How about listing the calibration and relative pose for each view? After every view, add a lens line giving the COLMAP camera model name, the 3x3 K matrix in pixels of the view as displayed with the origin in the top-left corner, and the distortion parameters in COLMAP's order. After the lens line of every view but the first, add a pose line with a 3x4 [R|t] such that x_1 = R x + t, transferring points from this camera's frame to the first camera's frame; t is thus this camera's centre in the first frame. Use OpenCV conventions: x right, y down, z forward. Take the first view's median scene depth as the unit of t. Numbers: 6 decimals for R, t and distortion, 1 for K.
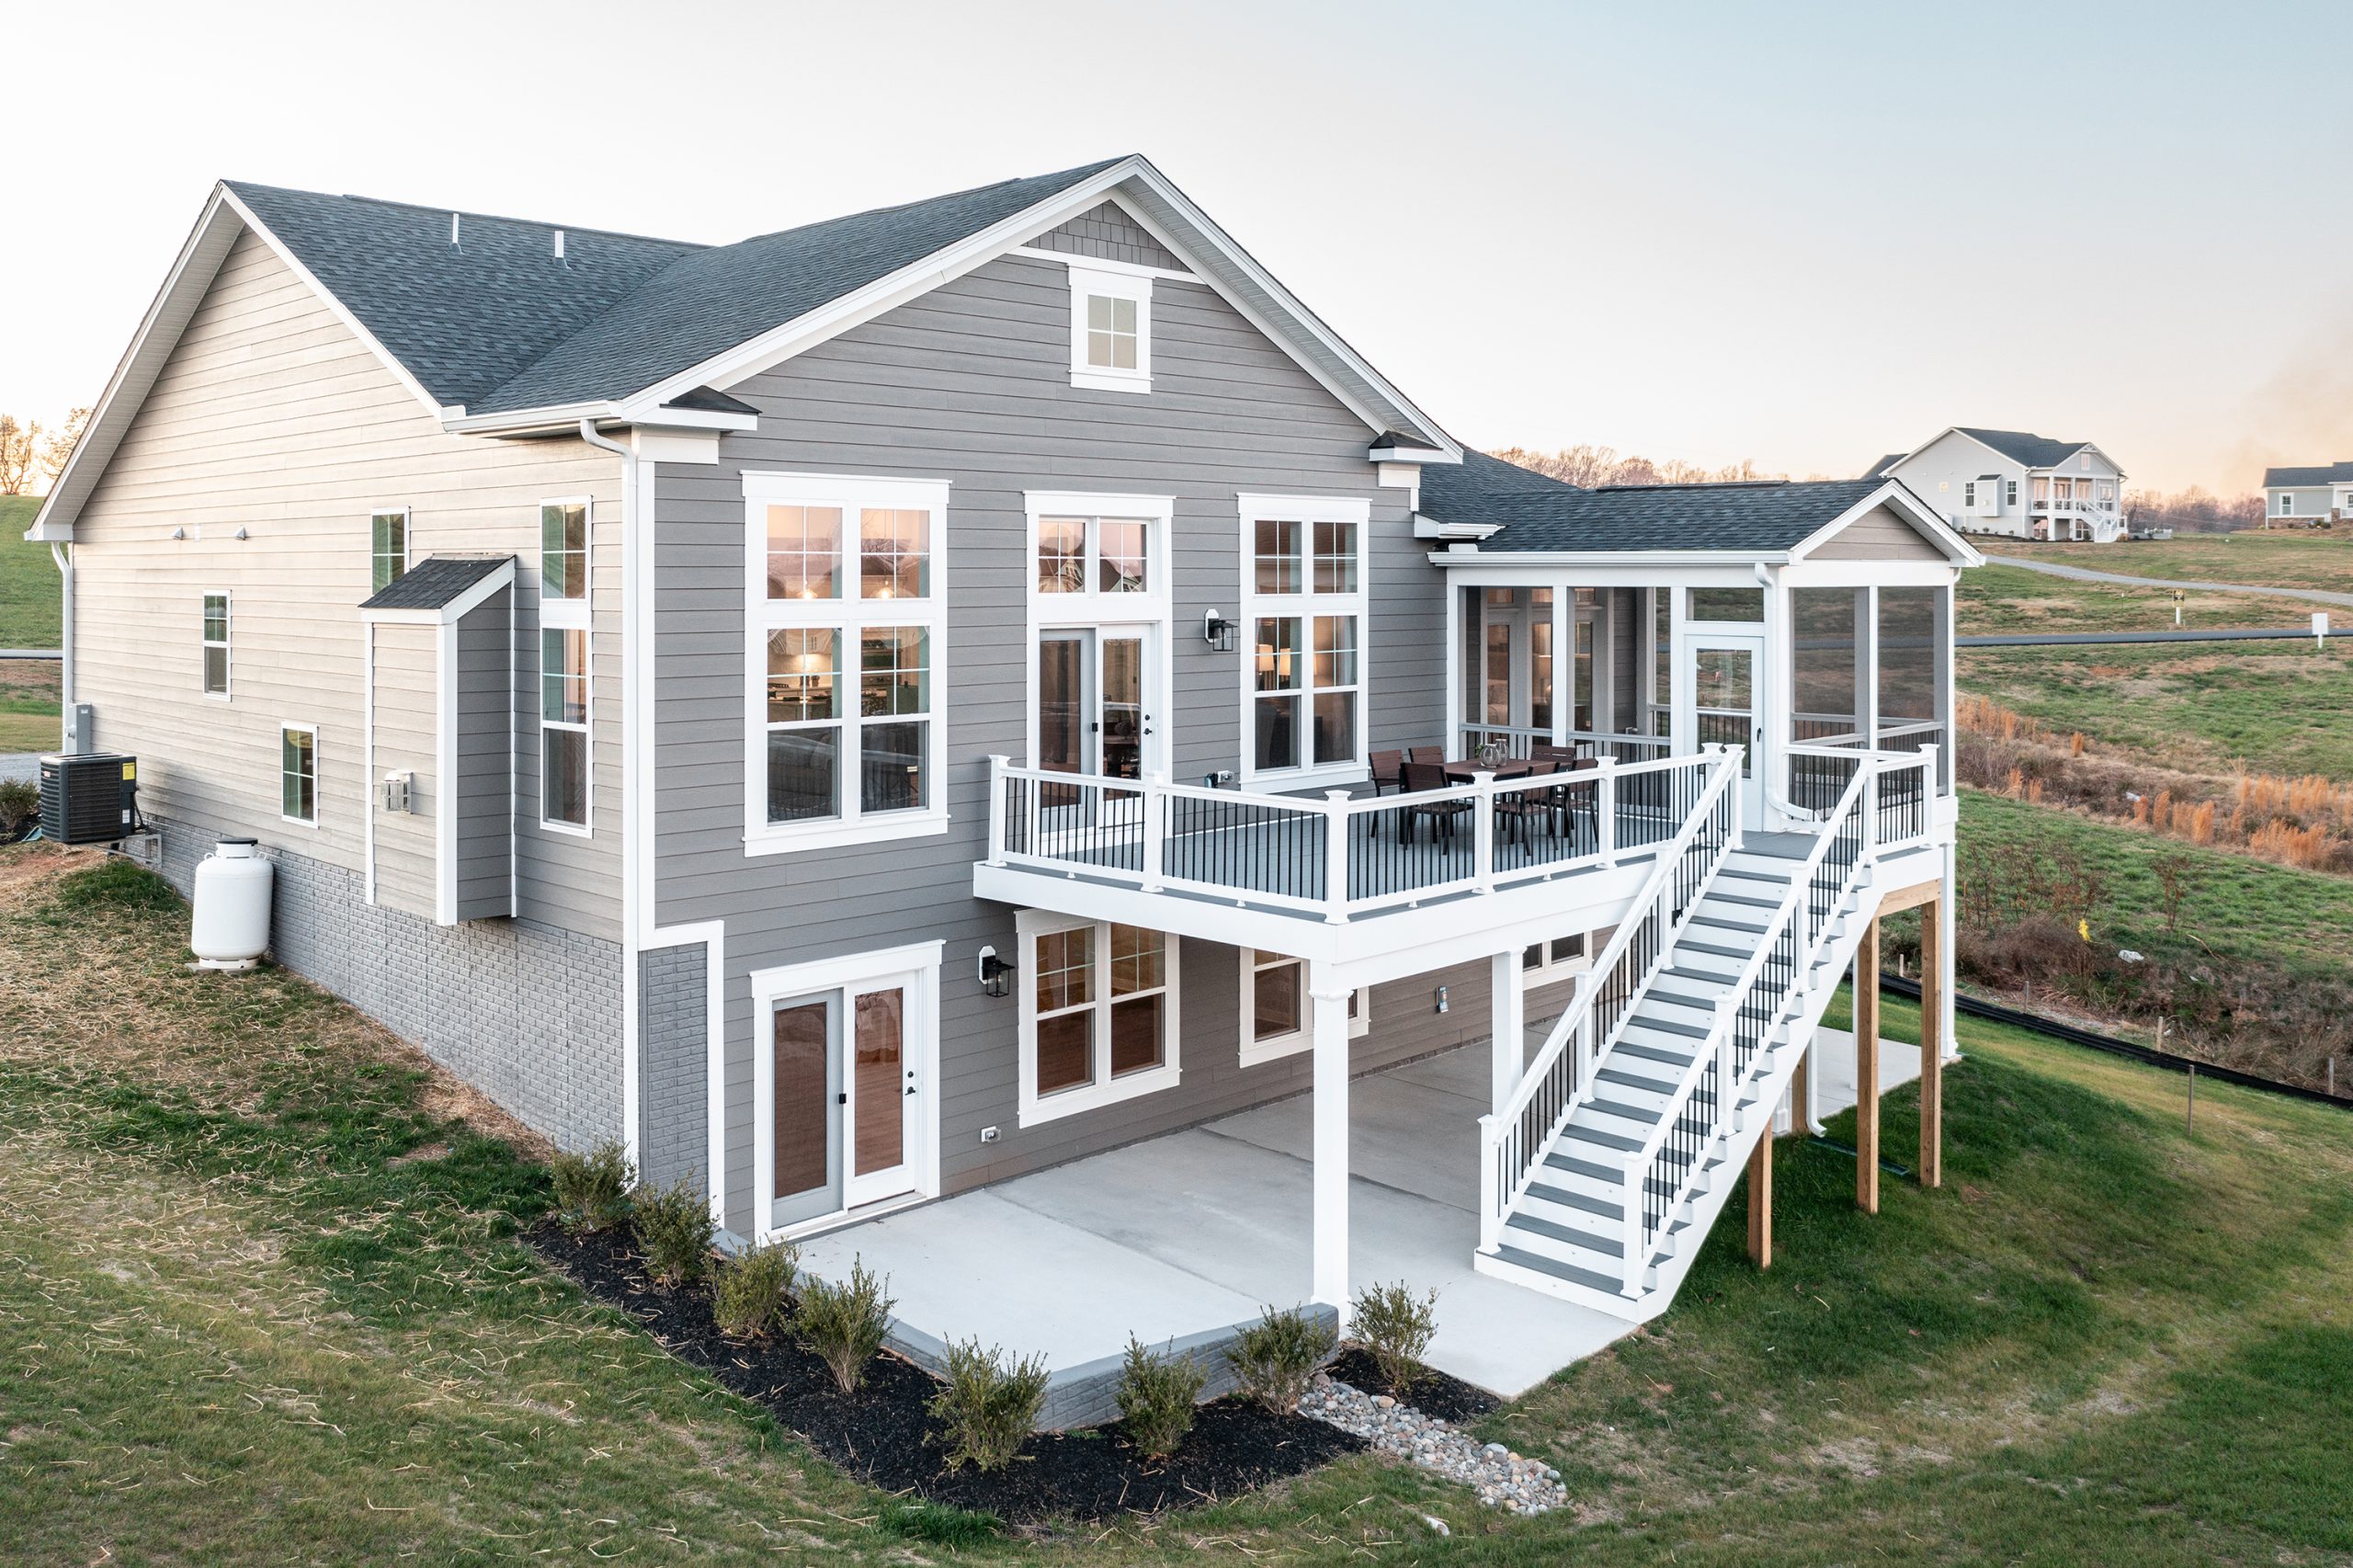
lens RADIAL K [[1921.2, 0, 1118.6], [0, 1921.2, 772.7], [0, 0, 1]] dist [-0.007849, -0.000930]
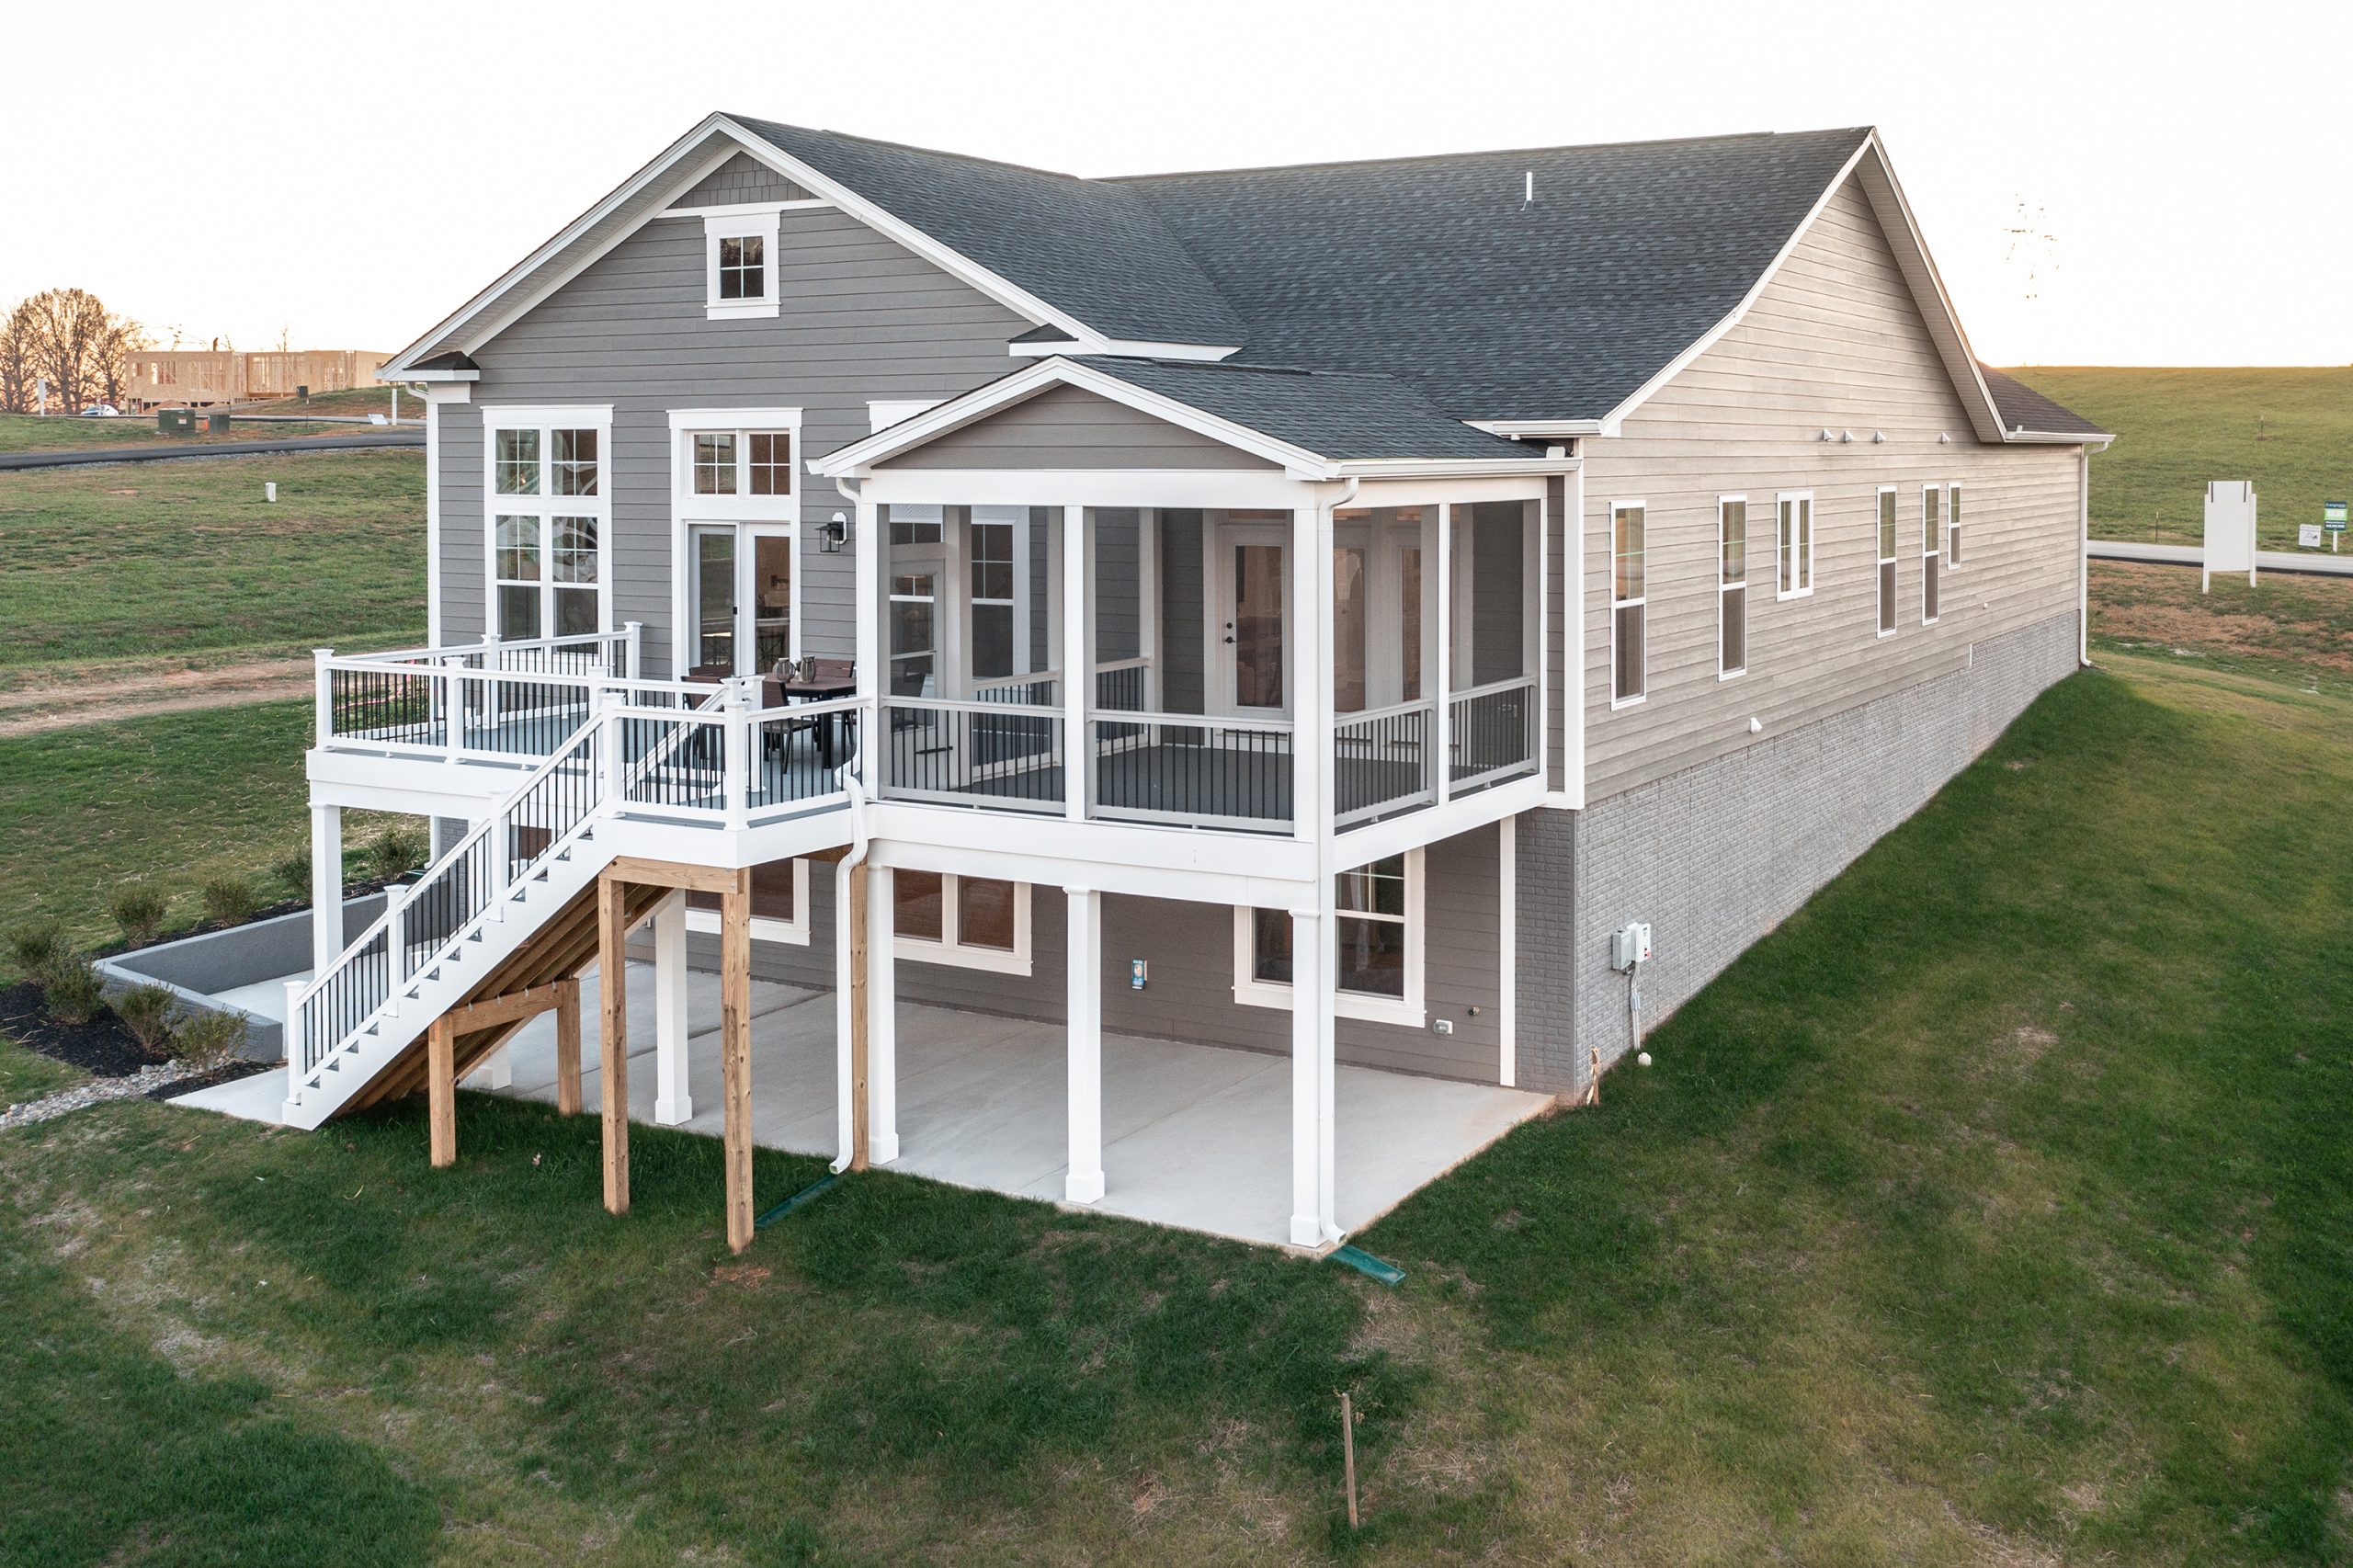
lens RADIAL K [[2096.6, 0, 1315.4], [0, 2096.6, 788.0], [0, 0, 1]] dist [-0.001237, 0.004404]
pose [[0.290065, 0.146022, -0.945801, 1.352225], [-0.104532, 0.987212, 0.120357, -0.111509], [0.951281, 0.063955, 0.301620, 0.989246]]
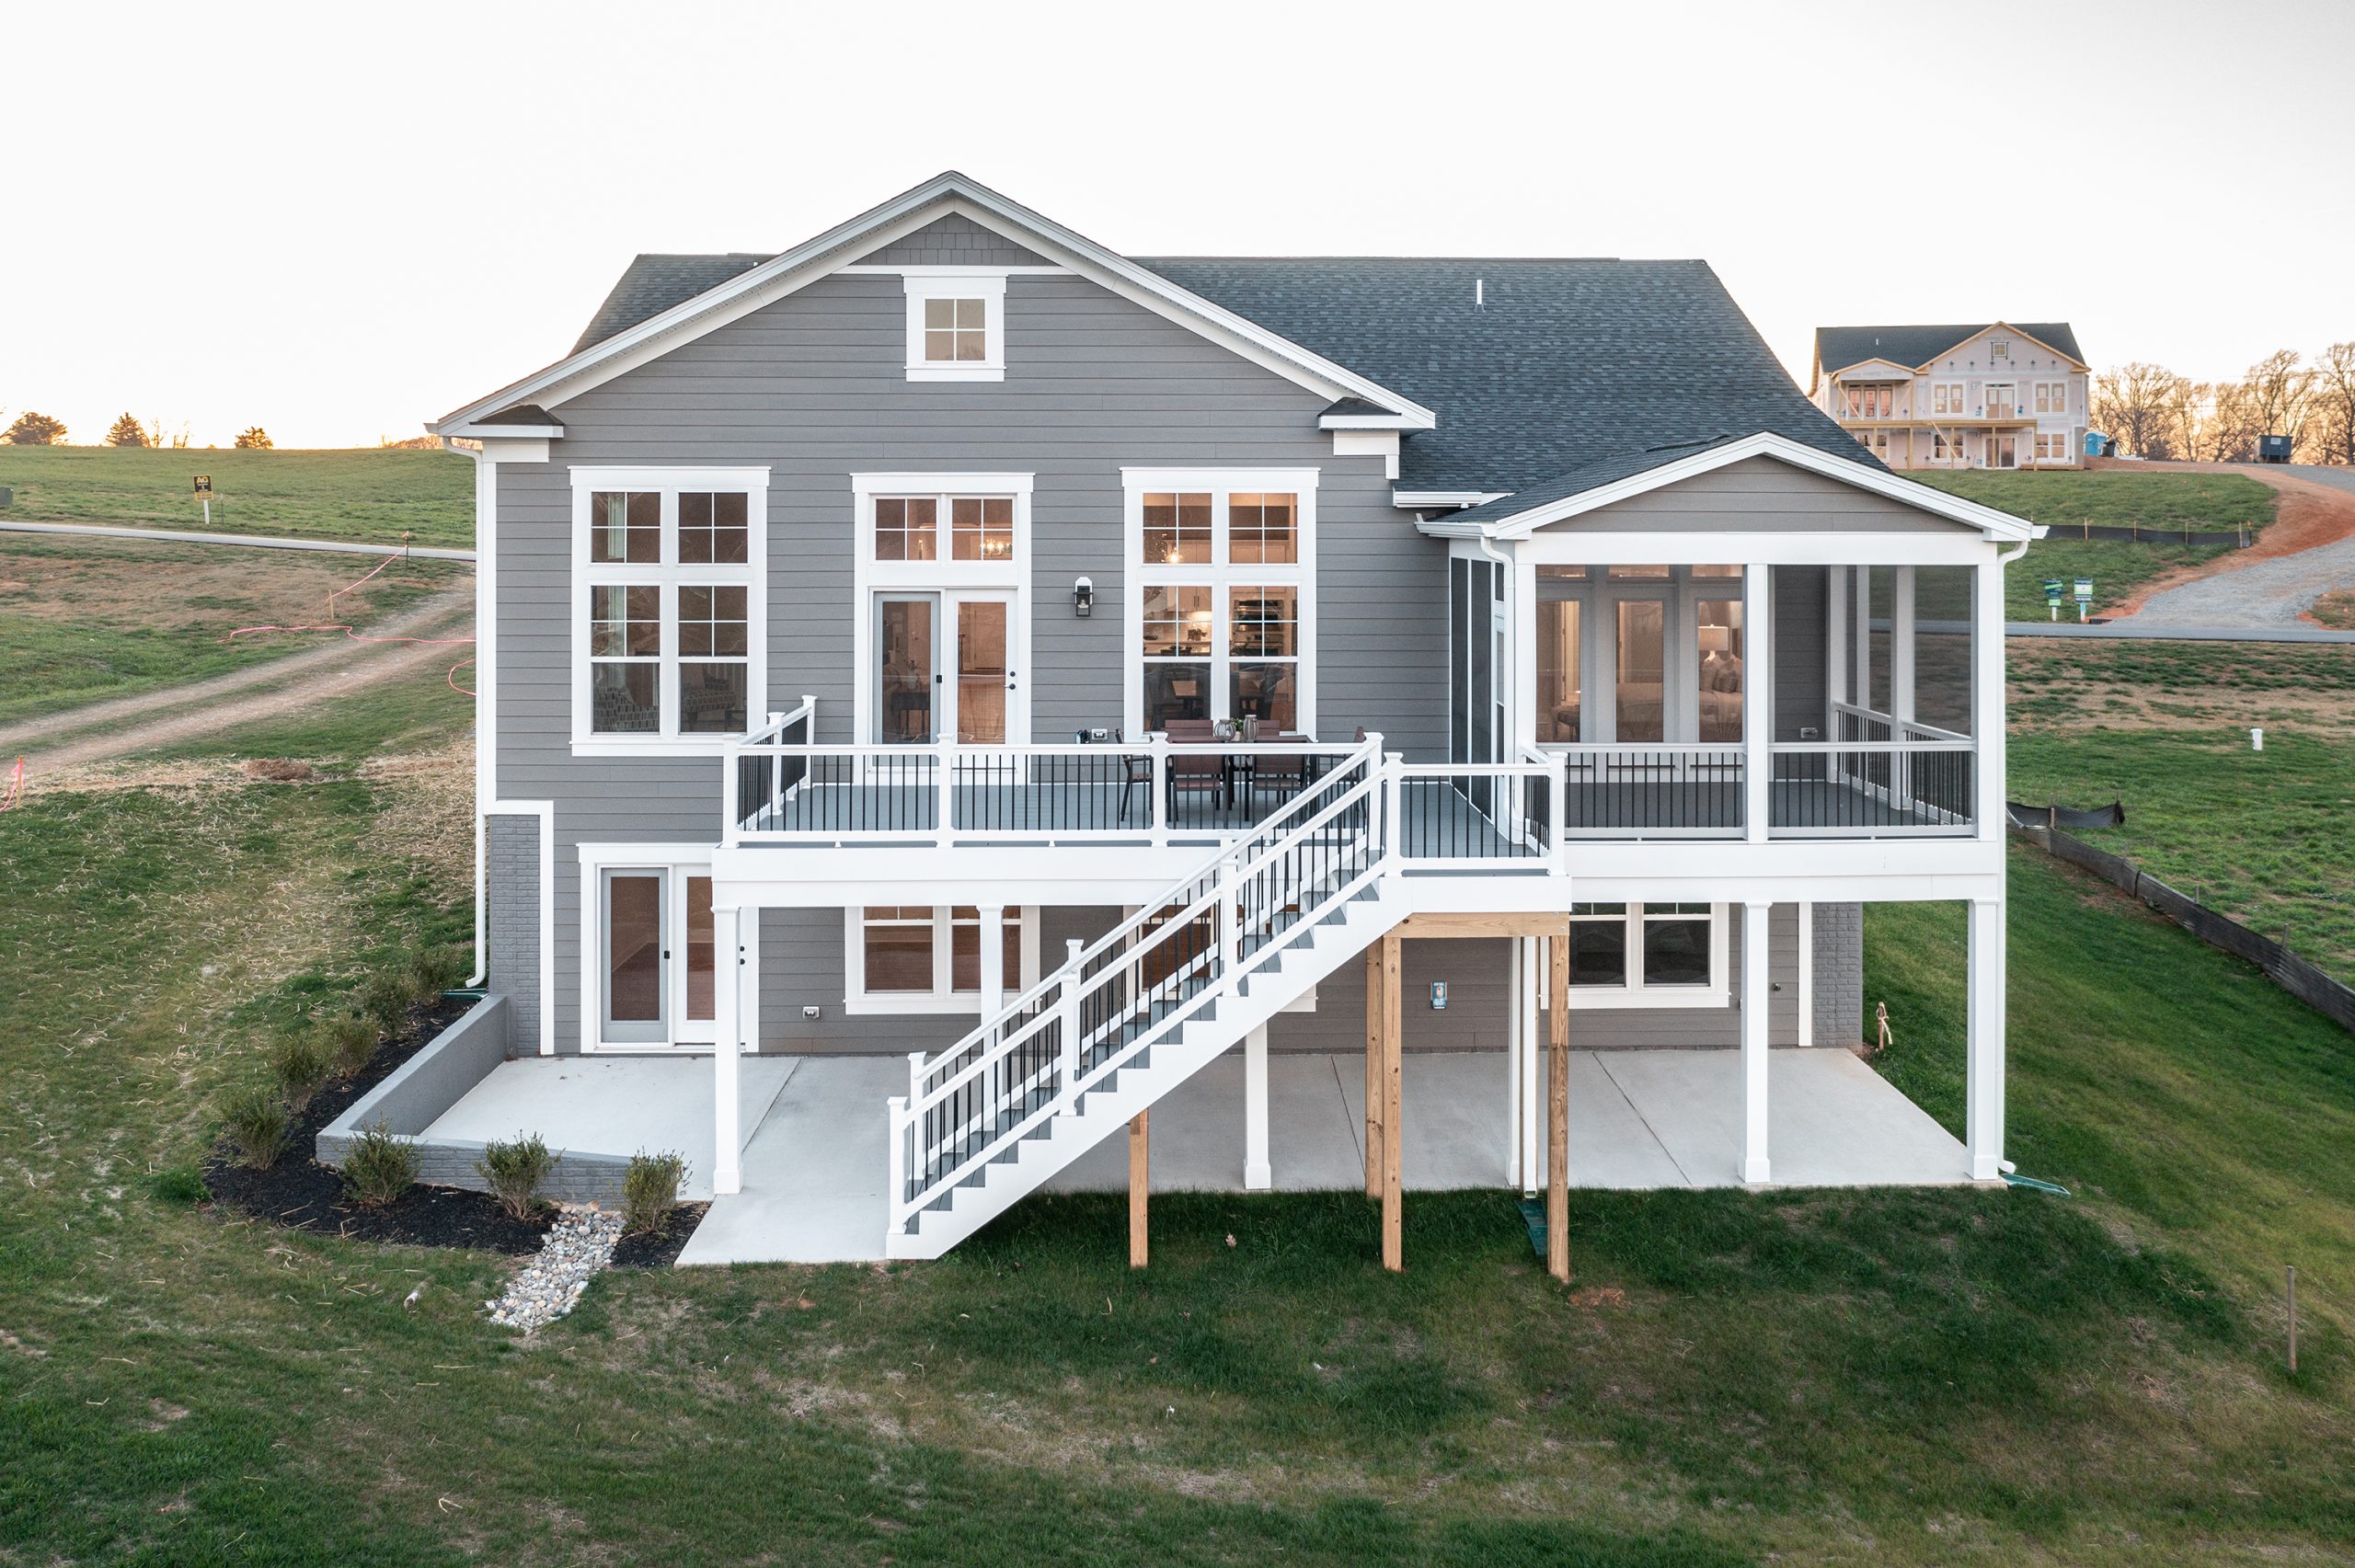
lens RADIAL K [[1922.6, 0, 1119.6], [0, 1922.6, 772.7], [0, 0, 1]] dist [-0.007849, -0.000930]
pose [[0.716325, 0.086552, -0.692378, 0.886248], [-0.074318, 0.996096, 0.047630, -0.032234], [0.693798, 0.017338, 0.719961, 0.266468]]
